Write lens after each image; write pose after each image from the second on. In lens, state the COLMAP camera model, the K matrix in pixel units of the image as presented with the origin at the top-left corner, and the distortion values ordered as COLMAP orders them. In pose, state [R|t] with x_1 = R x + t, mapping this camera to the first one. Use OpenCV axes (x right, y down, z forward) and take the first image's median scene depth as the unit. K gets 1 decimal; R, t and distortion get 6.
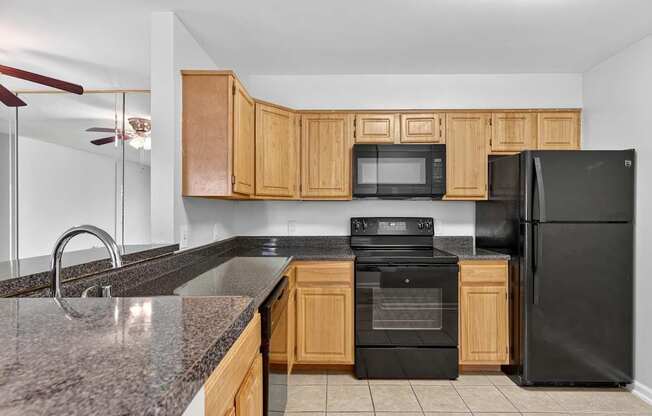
lens RADIAL K [[317.0, 0, 324.9], [0, 317.0, 207.8], [0, 0, 1]] dist [-0.003016, -0.000194]
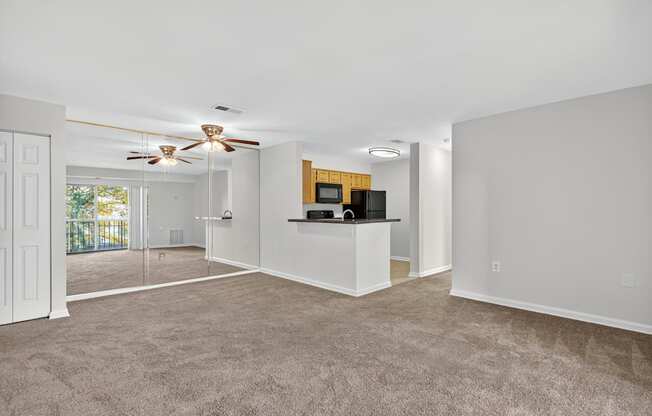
lens RADIAL K [[317.0, 0, 330.6], [0, 317.0, 203.6], [0, 0, 1]] dist [-0.003016, -0.000194]
pose [[0.704076, 0.009731, 0.710058, -1.716996], [0.003013, 0.999856, -0.016690, 0.019474], [-0.710118, 0.013891, 0.703946, -0.932133]]
